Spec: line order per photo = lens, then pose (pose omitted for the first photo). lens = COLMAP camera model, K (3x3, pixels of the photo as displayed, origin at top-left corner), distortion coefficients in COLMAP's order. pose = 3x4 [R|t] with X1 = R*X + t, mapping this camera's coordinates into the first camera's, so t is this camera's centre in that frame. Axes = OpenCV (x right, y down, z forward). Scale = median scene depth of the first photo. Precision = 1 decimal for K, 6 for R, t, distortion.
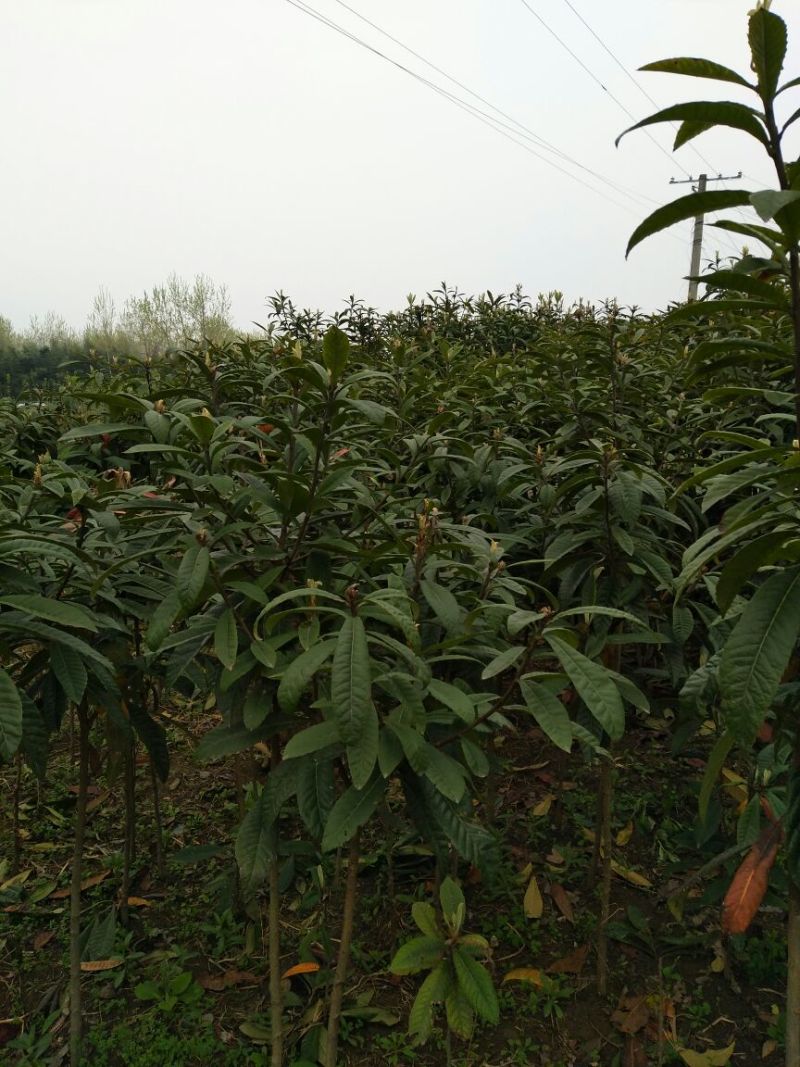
lens RADIAL K [[818.7, 0, 400.0], [0, 818.7, 533.5], [0, 0, 1]] dist [0.082238, -0.129347]
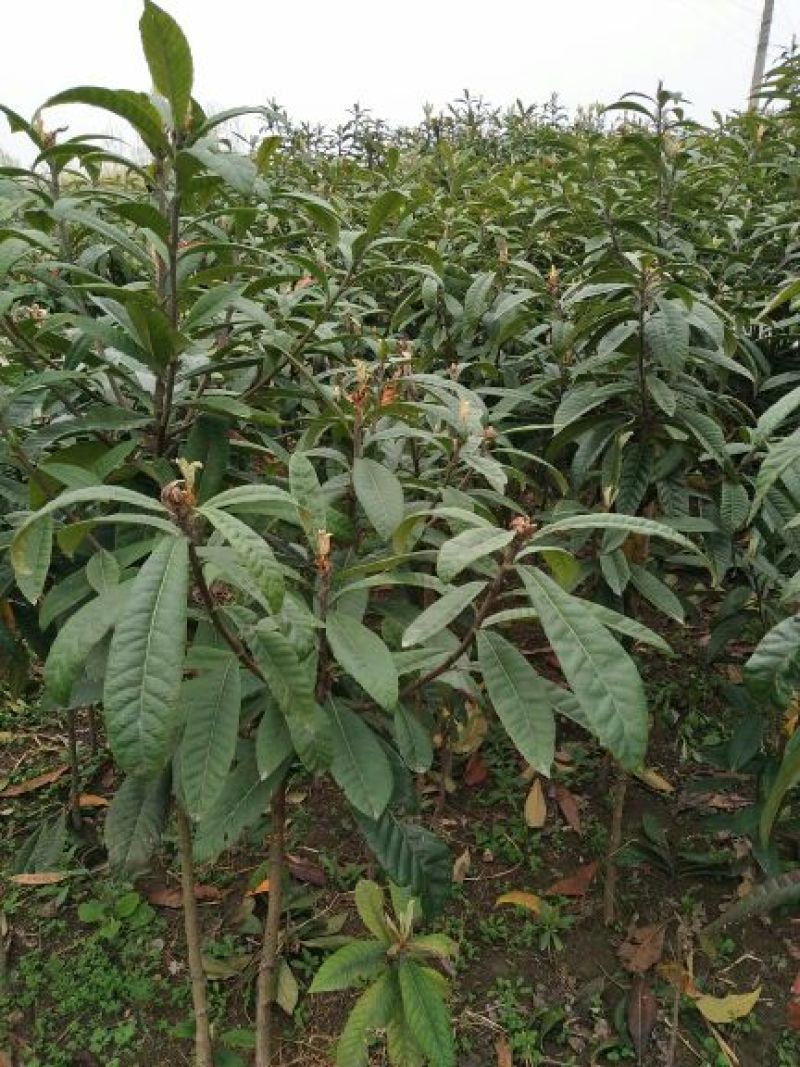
lens RADIAL K [[818.7, 0, 400.0], [0, 818.7, 533.5], [0, 0, 1]] dist [0.082238, -0.129347]
pose [[0.999334, 0.003164, -0.036363, 0.052986], [0.003270, 0.984470, 0.175520, -0.000665], [0.036354, -0.175522, 0.983804, 0.198908]]
